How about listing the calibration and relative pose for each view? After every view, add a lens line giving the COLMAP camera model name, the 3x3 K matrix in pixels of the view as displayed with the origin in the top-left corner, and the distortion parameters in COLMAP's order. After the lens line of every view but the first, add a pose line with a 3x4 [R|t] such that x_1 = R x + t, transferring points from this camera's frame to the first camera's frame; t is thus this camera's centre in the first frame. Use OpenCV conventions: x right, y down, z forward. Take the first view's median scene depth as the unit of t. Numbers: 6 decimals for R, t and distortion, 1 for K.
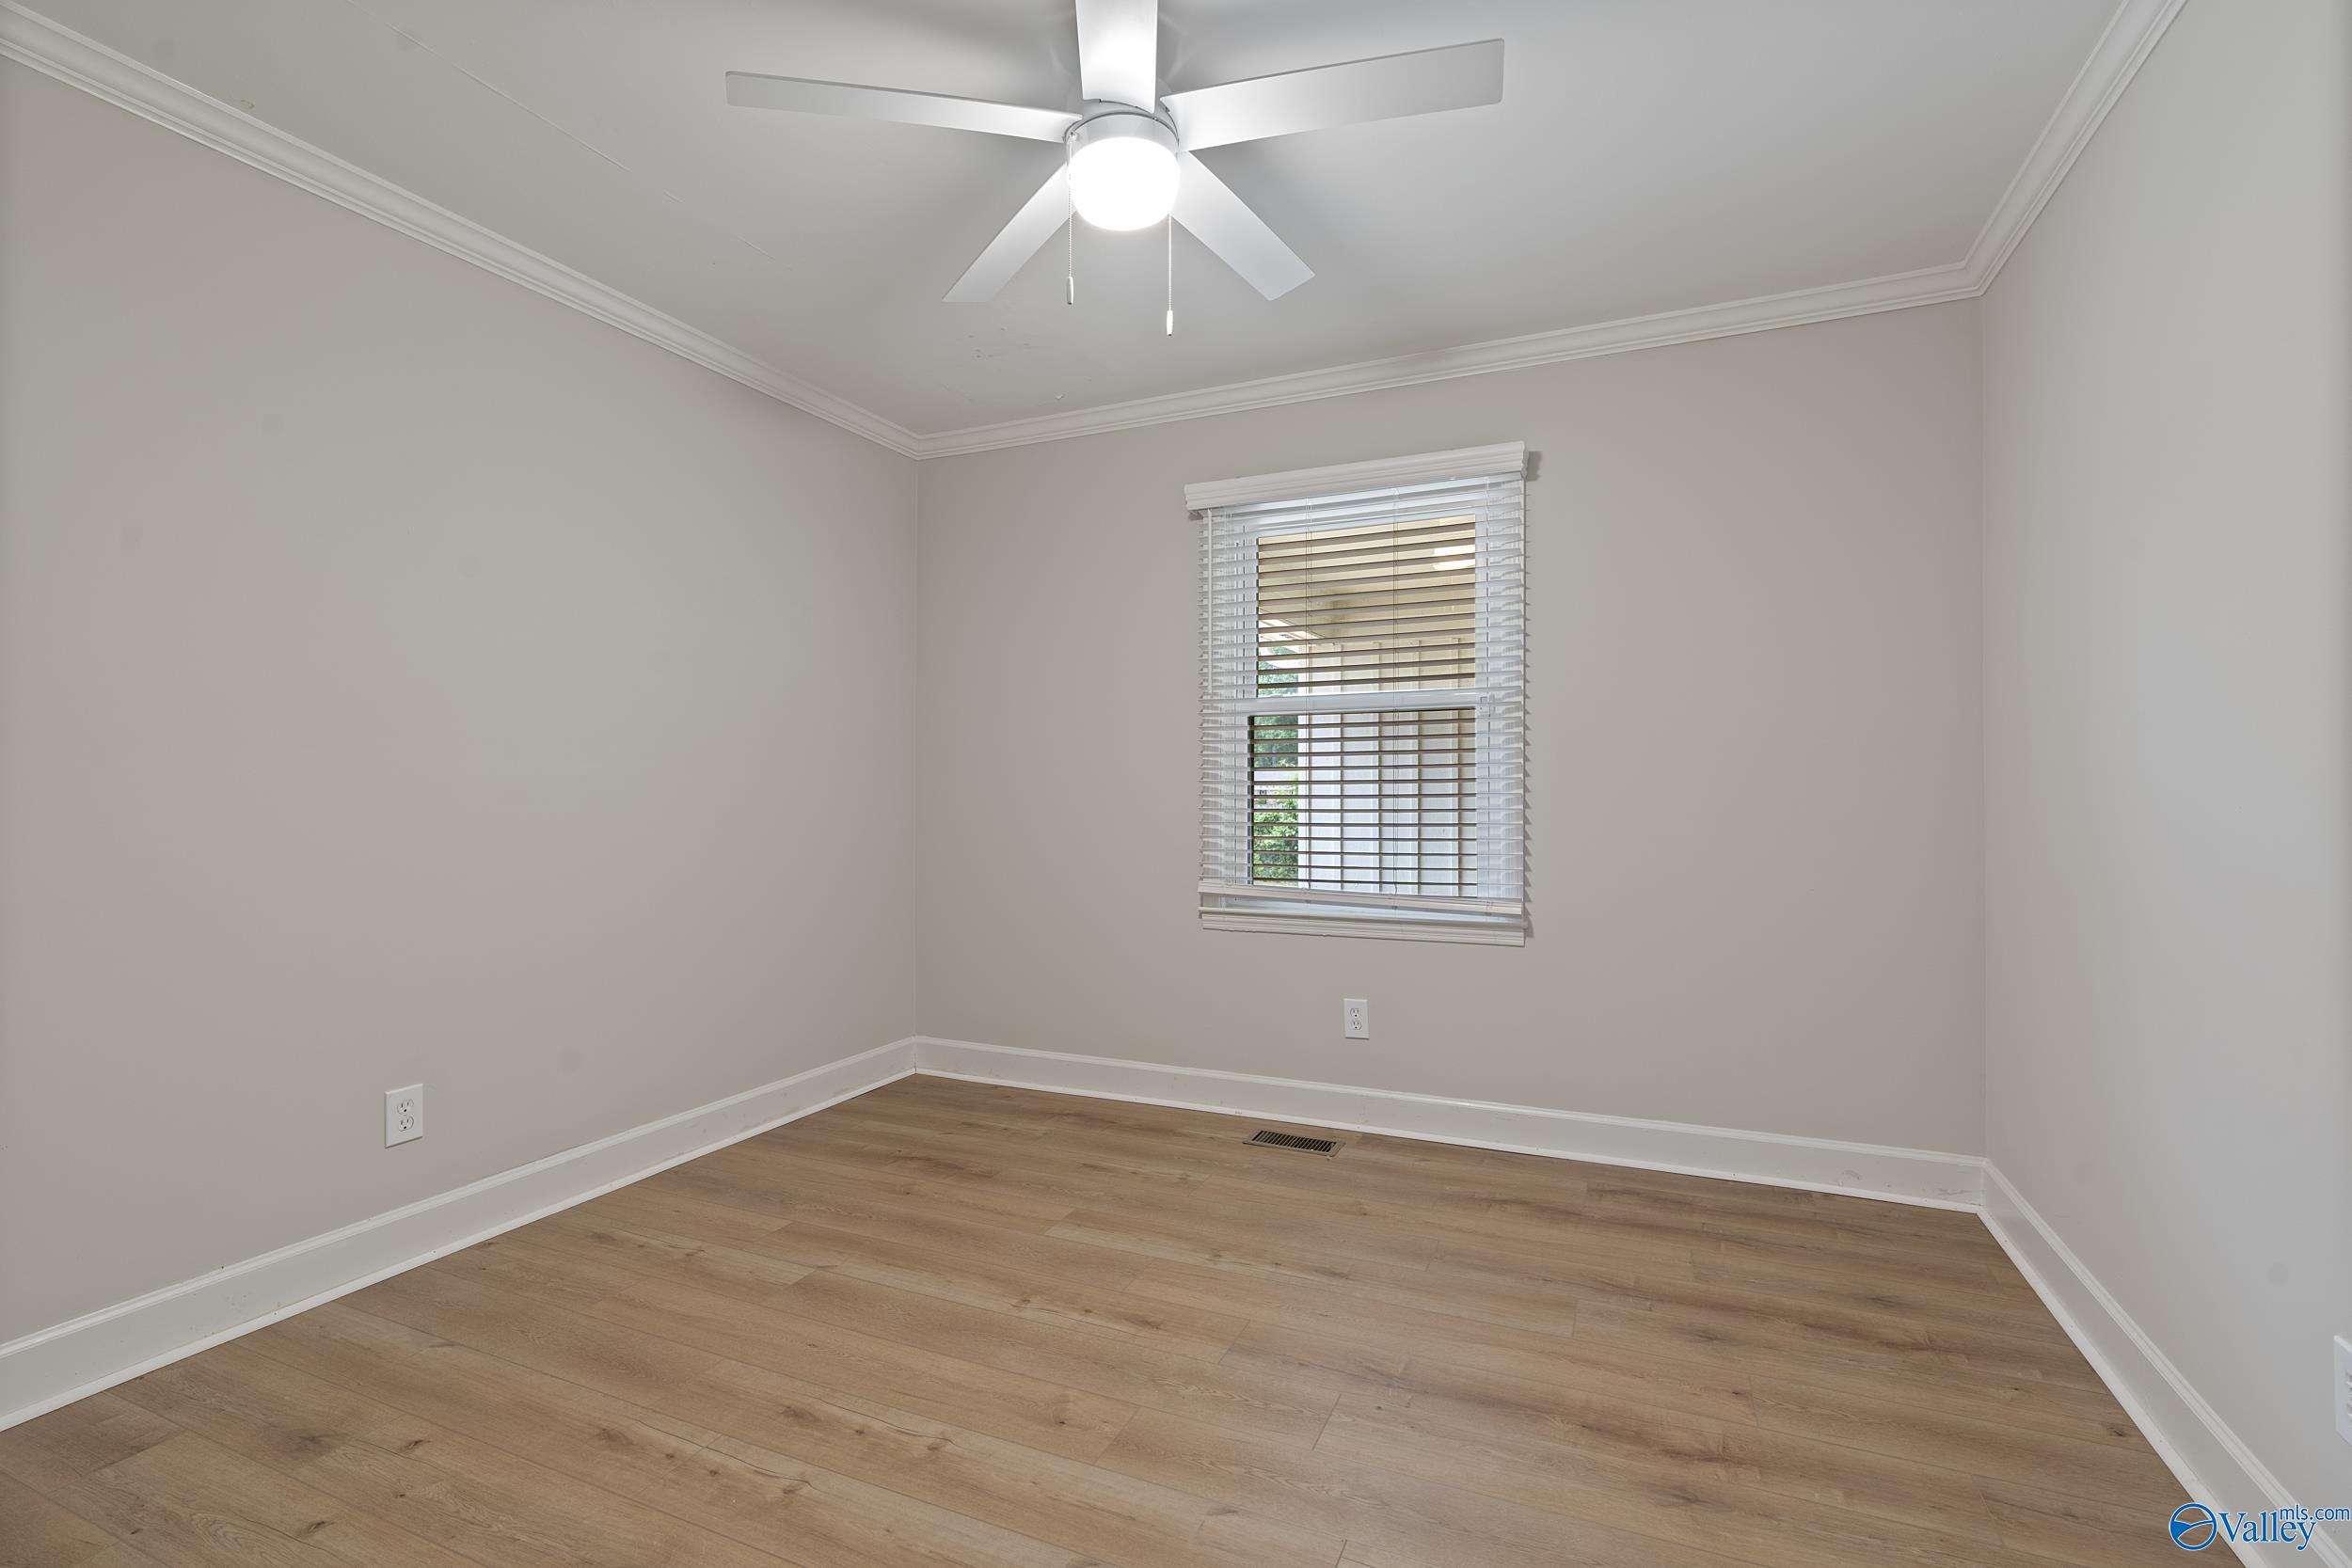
lens RADIAL K [[1072.2, 0, 1178.1], [0, 1072.2, 775.3], [0, 0, 1]] dist [-0.000758, -0.000020]
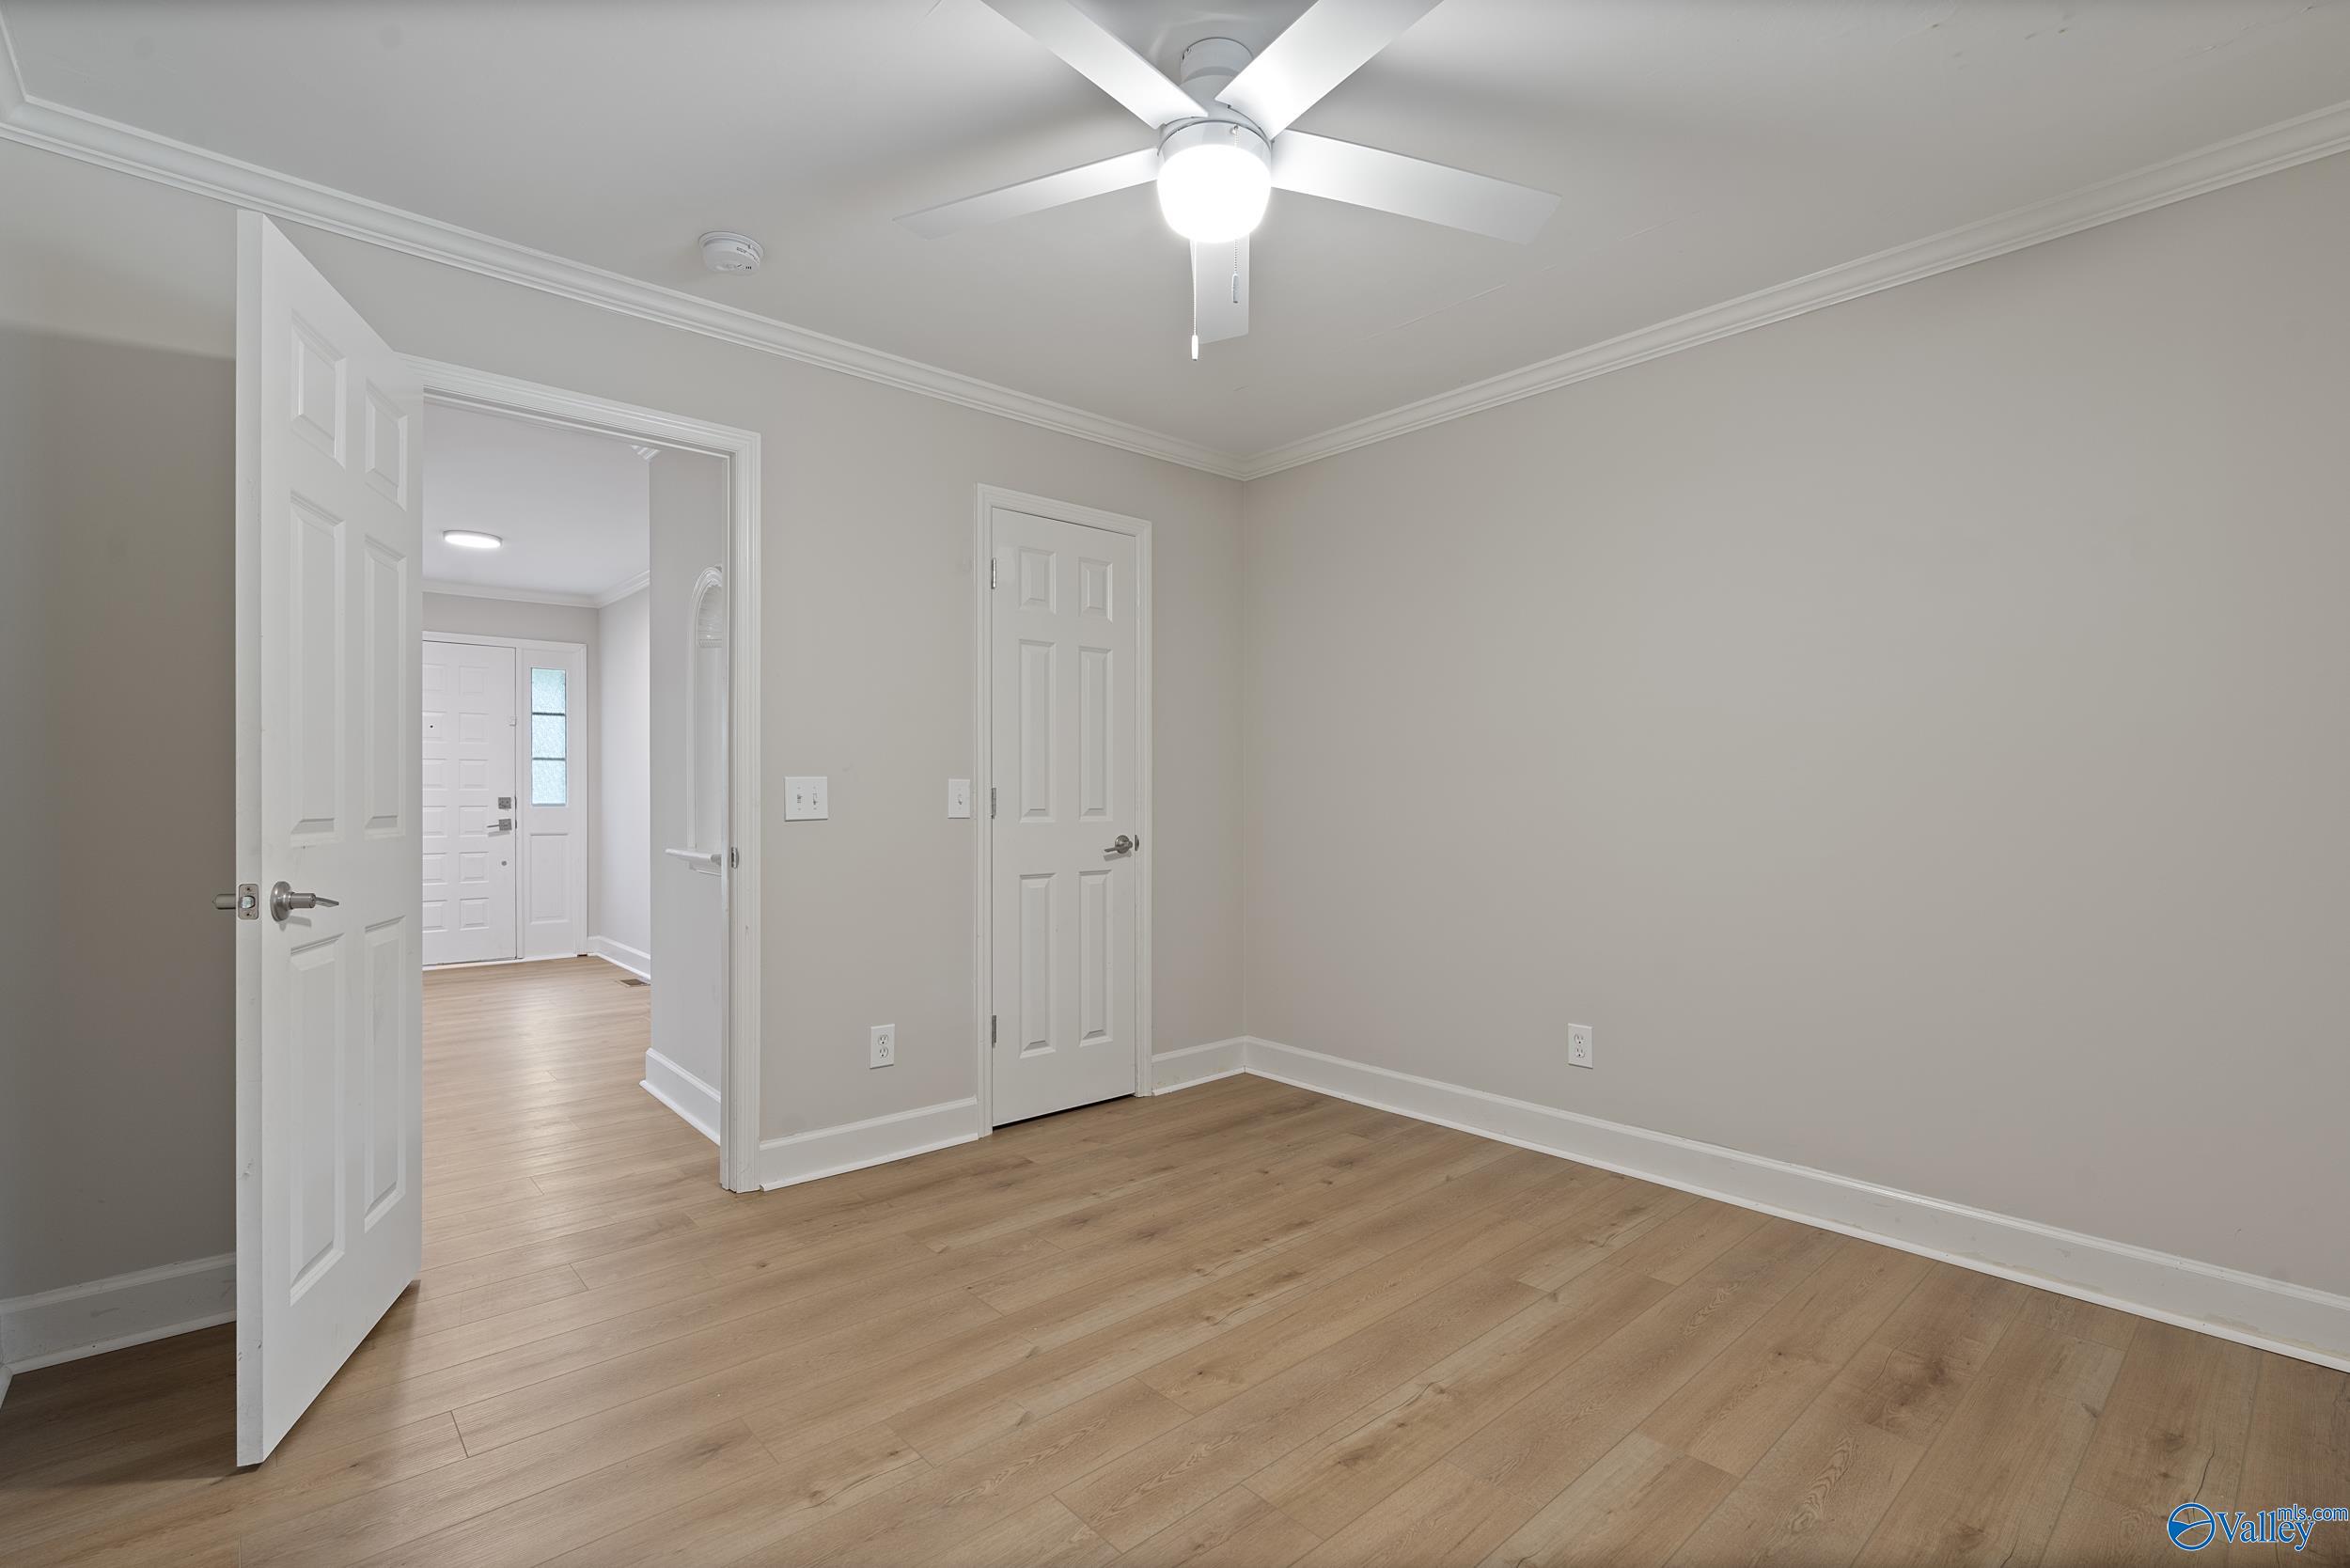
lens RADIAL K [[1043.9, 0, 1175.0], [0, 1043.9, 784.0], [0, 0, 1]] dist [-0.002062, -0.000232]
pose [[-0.399412, -0.006835, -0.916746, 0.692445], [0.006062, 0.999931, -0.010096, 0.000525], [0.916751, -0.009590, -0.399343, 1.085283]]
